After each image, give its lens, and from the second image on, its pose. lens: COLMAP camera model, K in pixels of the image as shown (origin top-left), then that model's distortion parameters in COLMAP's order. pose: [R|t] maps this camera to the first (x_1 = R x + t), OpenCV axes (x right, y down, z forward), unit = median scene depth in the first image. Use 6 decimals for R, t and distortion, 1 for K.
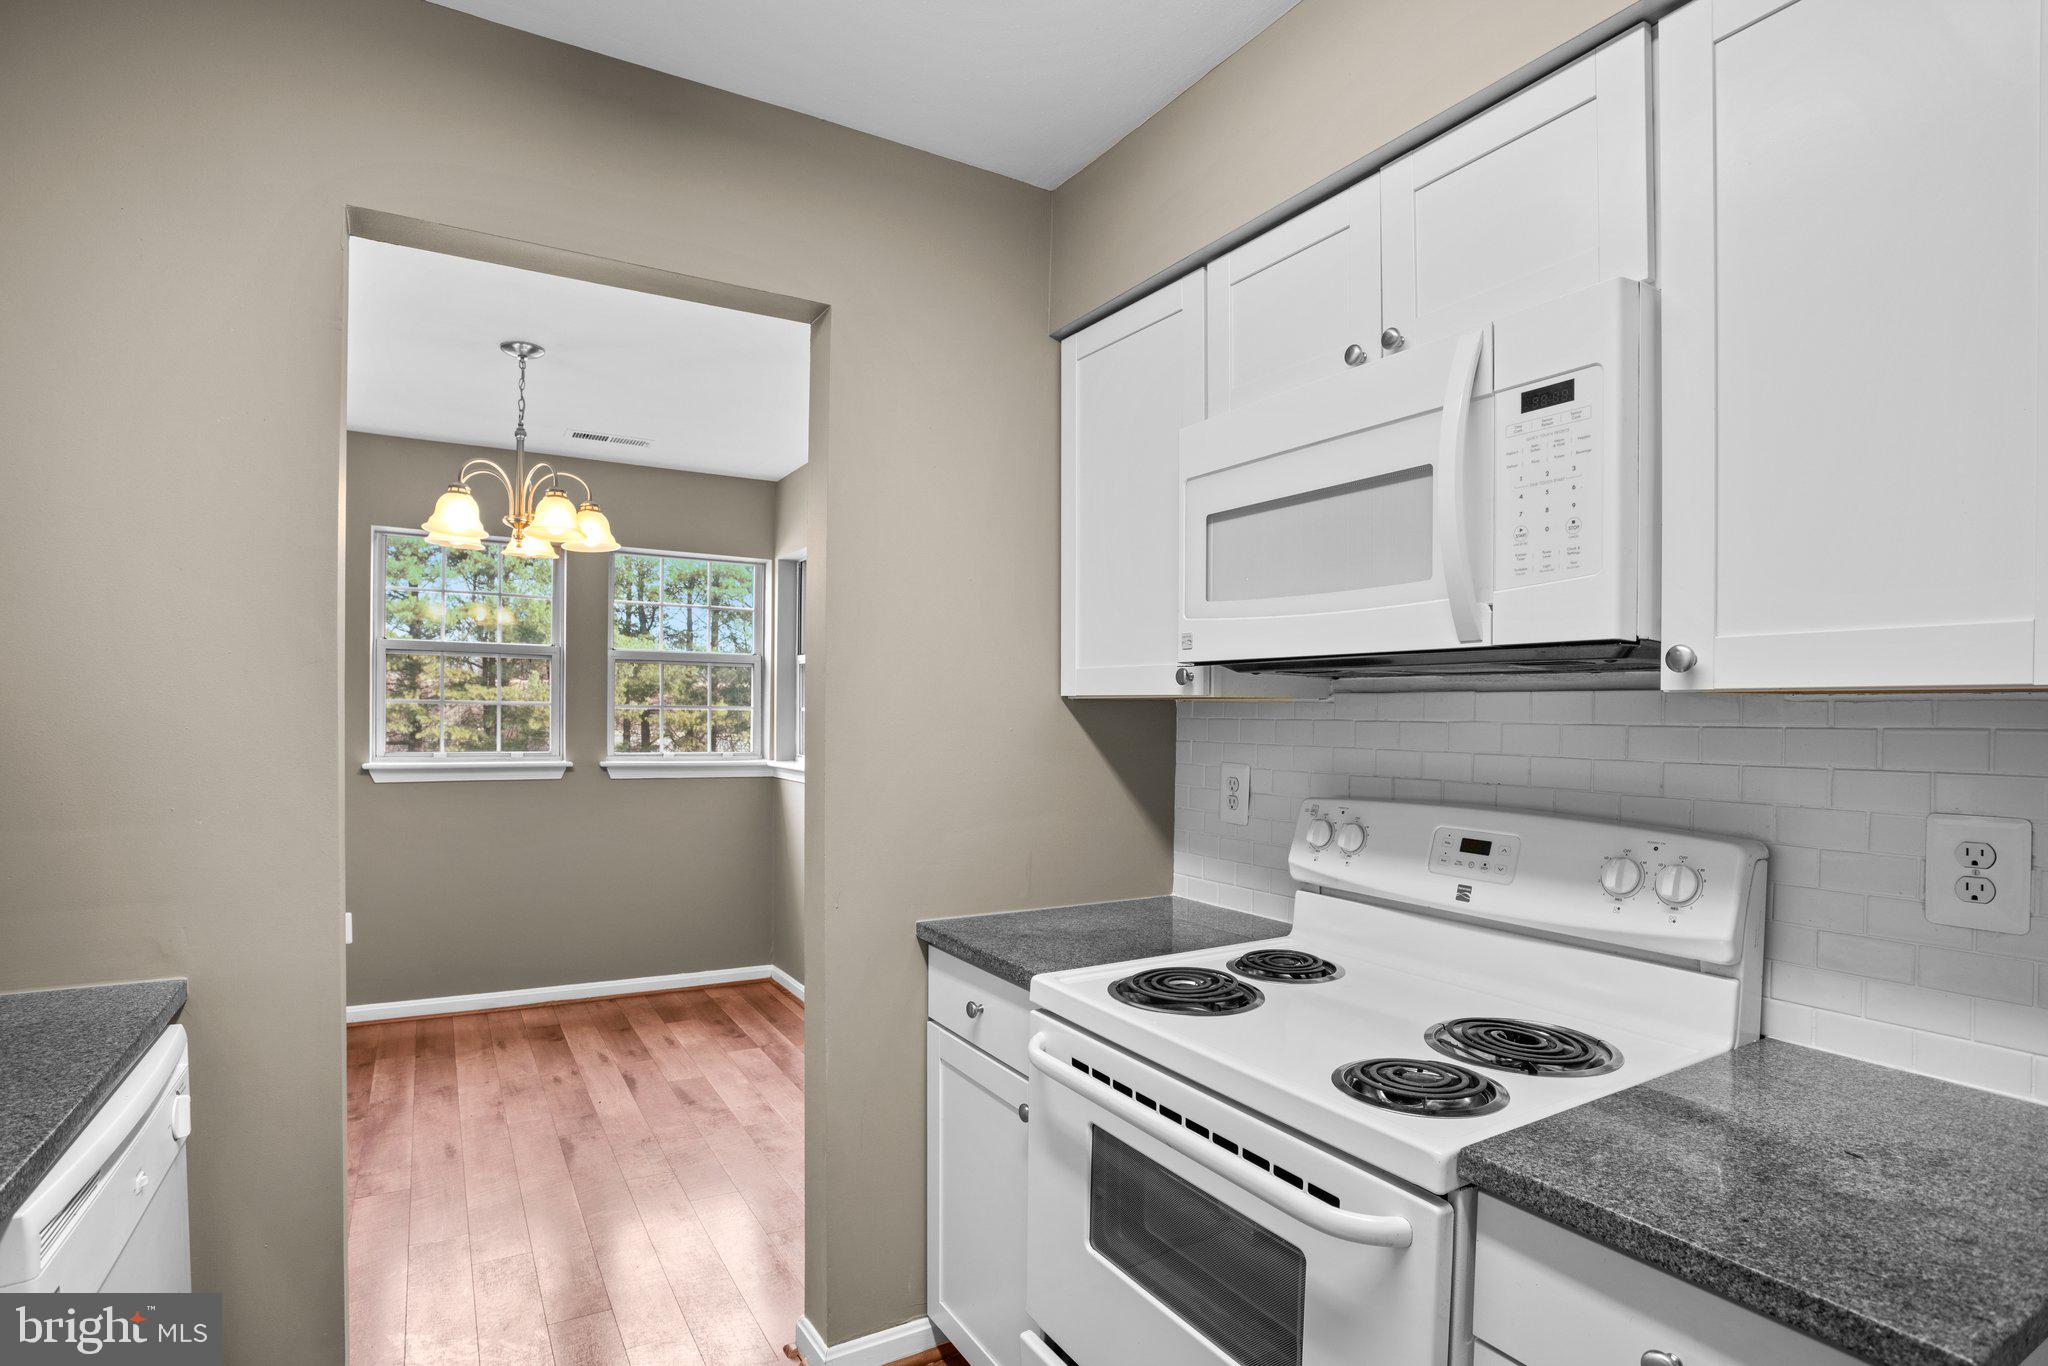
lens RADIAL K [[1027.6, 0, 1023.7], [0, 1027.6, 735.9], [0, 0, 1]] dist [-0.083974, 0.037992]
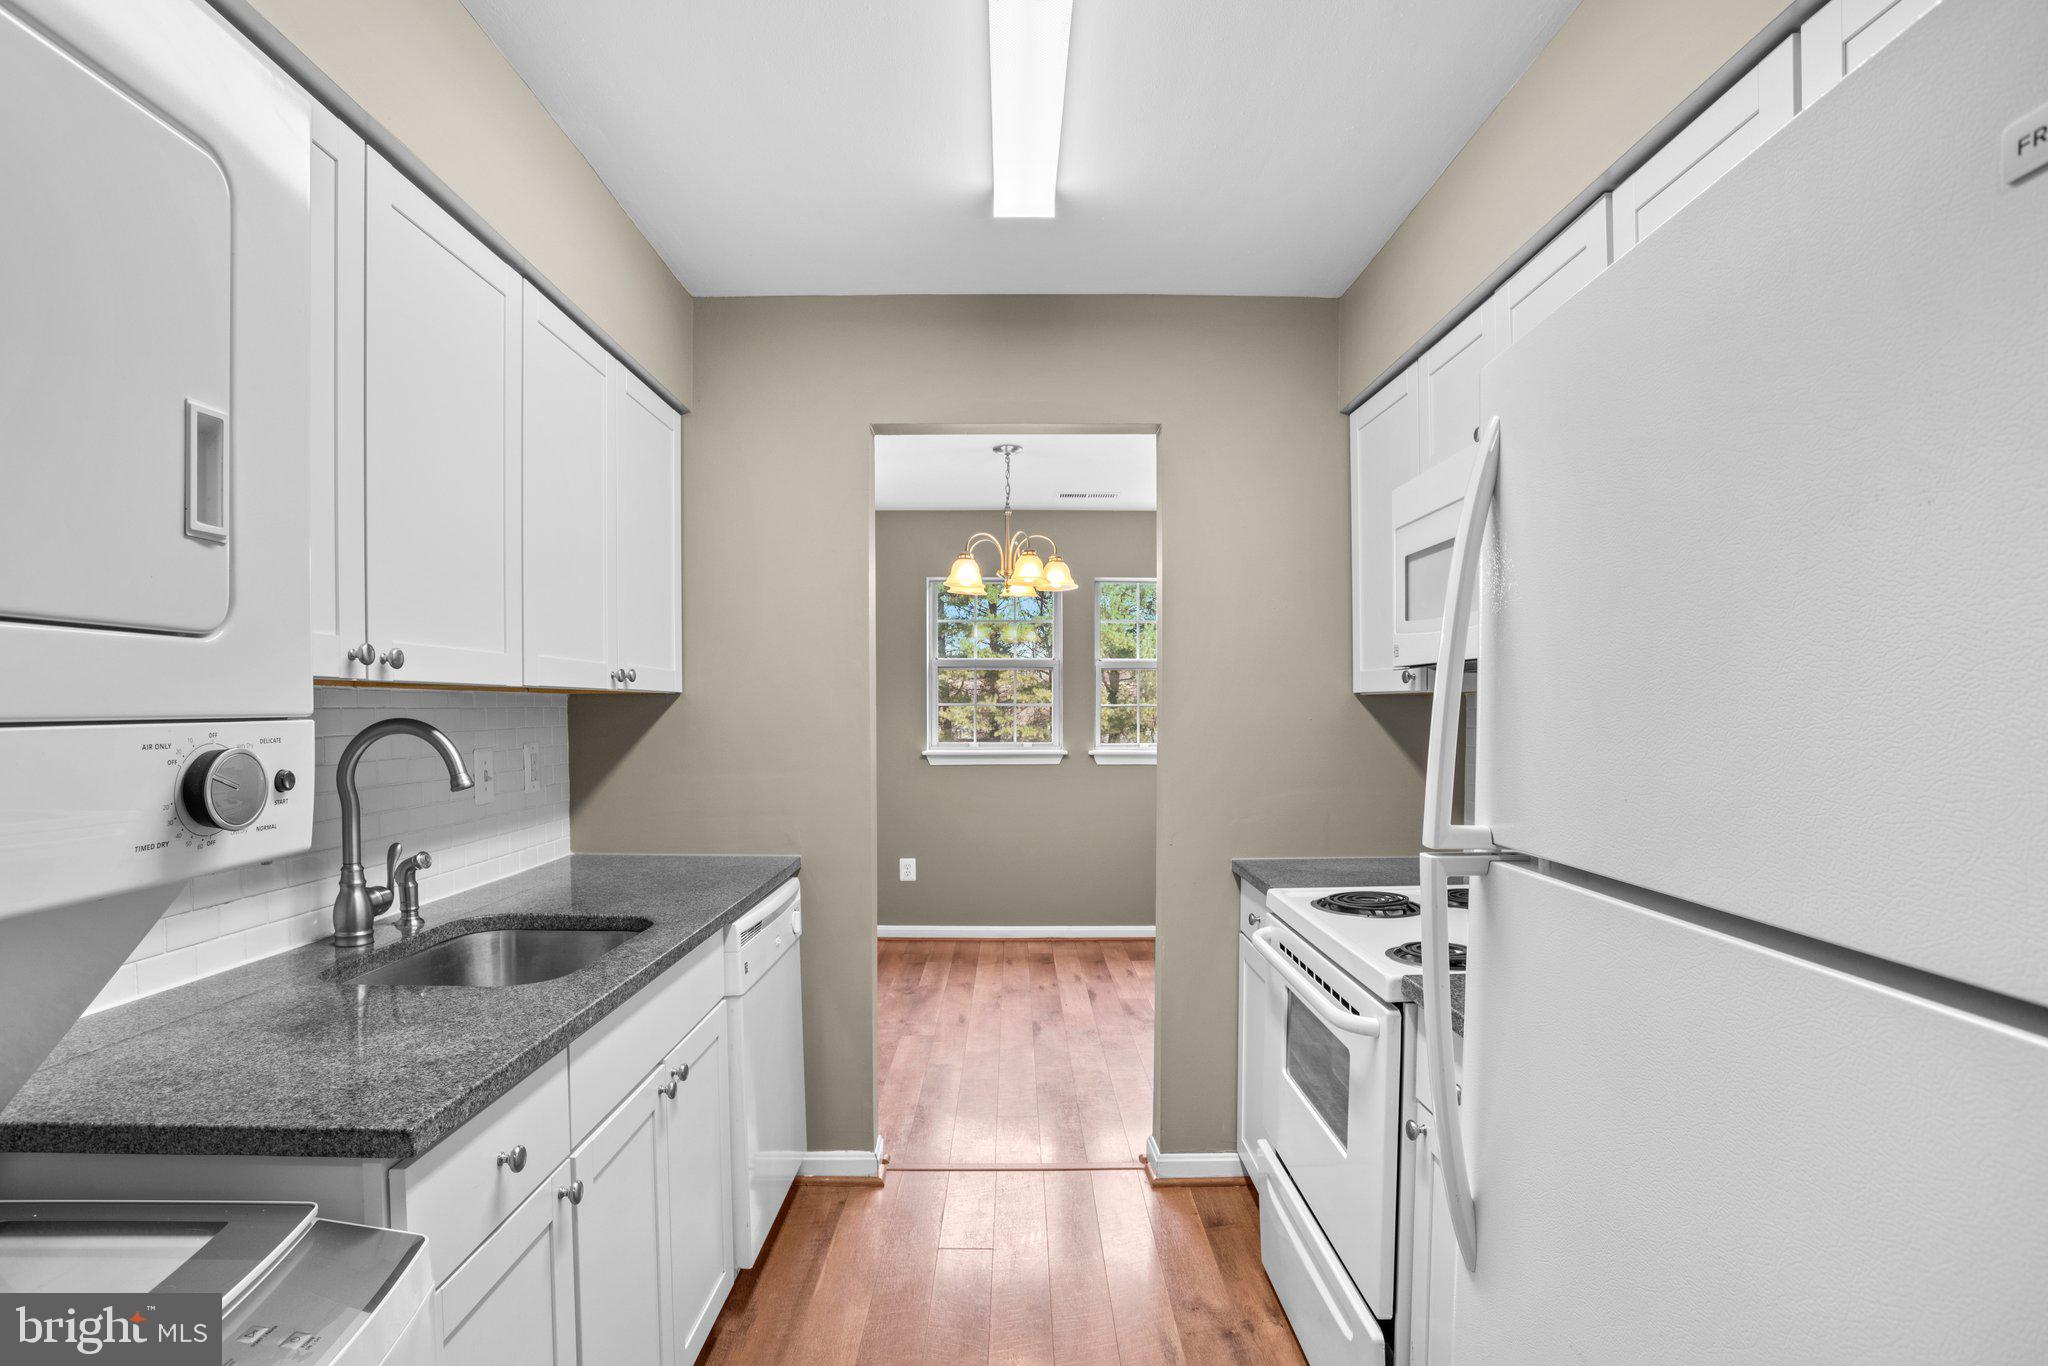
lens RADIAL K [[1042.1, 0, 1023.0], [0, 1042.1, 741.1], [0, 0, 1]] dist [-0.090907, 0.050232]
pose [[0.864649, 0.001576, -0.502374, 0.186290], [0.001445, 0.999983, 0.005625, 0.007382], [0.502374, -0.005589, 0.864632, -0.181754]]
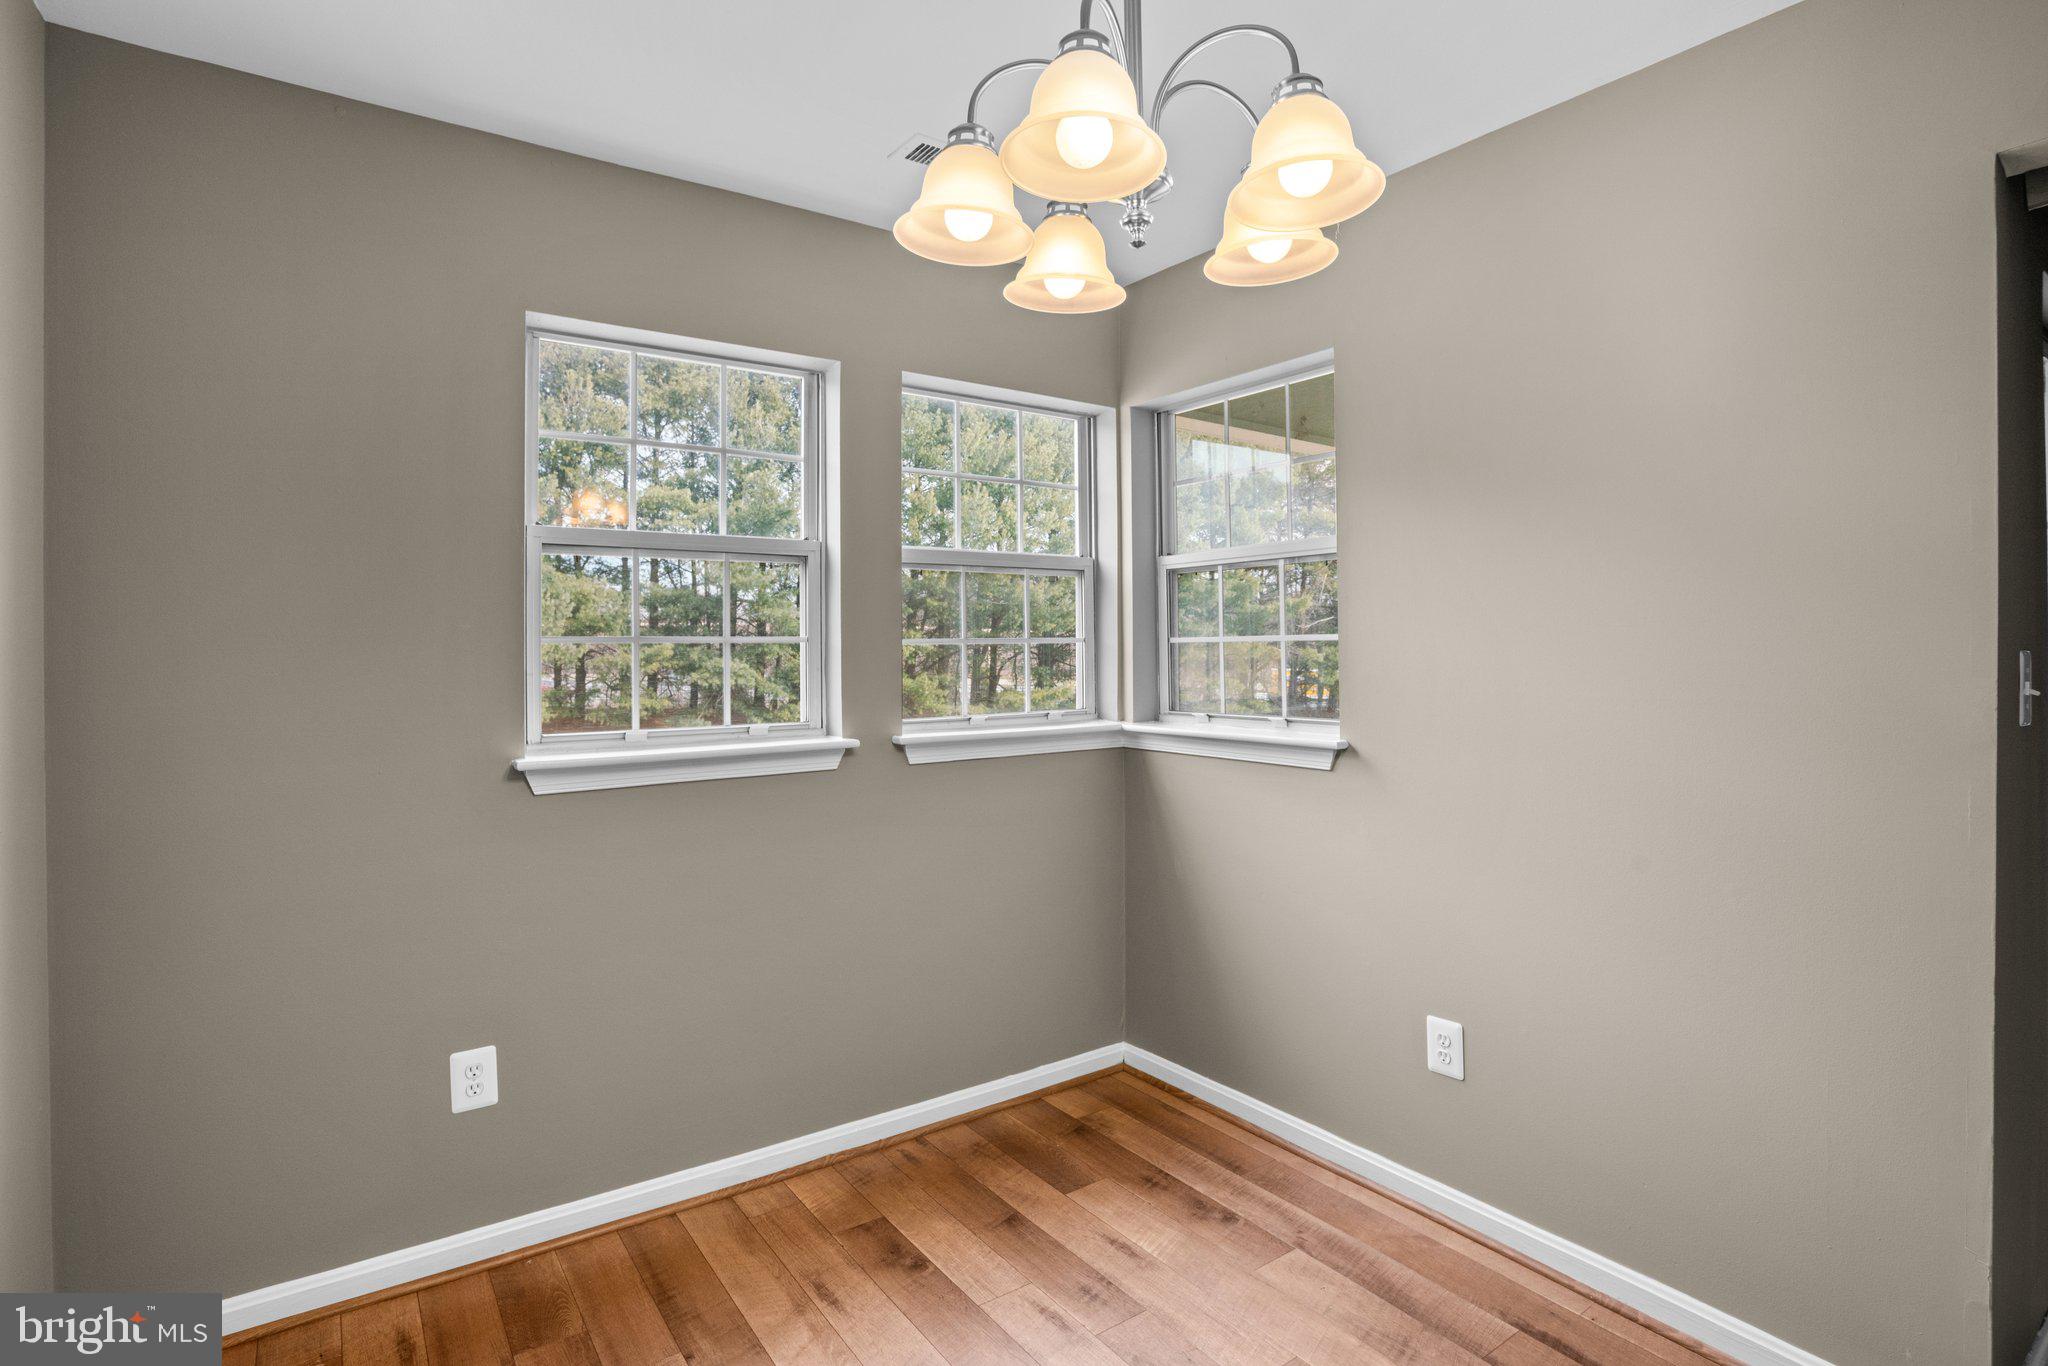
lens RADIAL K [[1019.1, 0, 1014.8], [0, 1019.1, 655.4], [0, 0, 1]] dist [-0.081470, 0.036727]
pose [[0.996762, -0.023199, 0.076990, -0.455749], [0.024235, 0.999627, -0.012560, -0.014049], [-0.076670, 0.014385, 0.996953, 0.476118]]
